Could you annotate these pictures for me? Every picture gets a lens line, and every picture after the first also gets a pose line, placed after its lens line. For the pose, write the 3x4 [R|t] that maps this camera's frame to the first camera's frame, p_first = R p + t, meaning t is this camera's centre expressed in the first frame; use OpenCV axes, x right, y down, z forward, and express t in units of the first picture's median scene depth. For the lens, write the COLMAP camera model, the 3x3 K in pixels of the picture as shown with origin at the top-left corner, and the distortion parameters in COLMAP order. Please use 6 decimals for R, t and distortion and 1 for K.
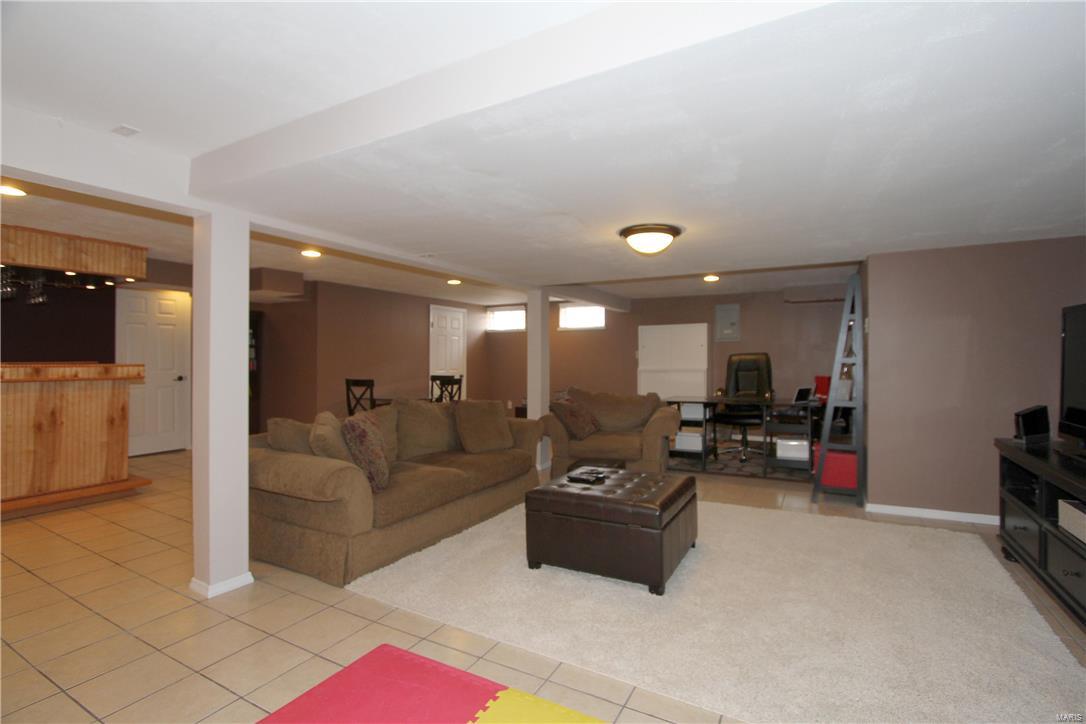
lens RADIAL K [[509.7, 0, 546.3], [0, 509.7, 357.8], [0, 0, 1]] dist [-0.009941, 0.002445]
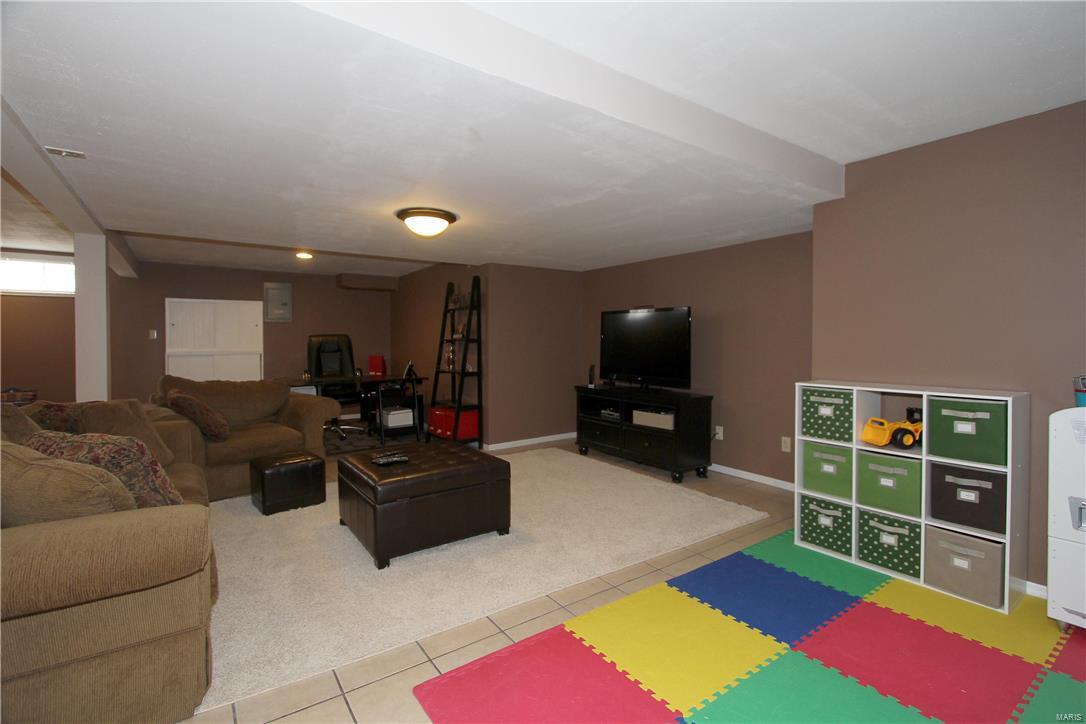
lens RADIAL K [[509.7, 0, 549.3], [0, 509.7, 360.0], [0, 0, 1]] dist [-0.009941, 0.002445]
pose [[0.422244, -0.024685, 0.906146, -0.424392], [-0.001442, 0.999610, 0.027903, 0.015328], [-0.906481, -0.013089, 0.422043, 0.220332]]
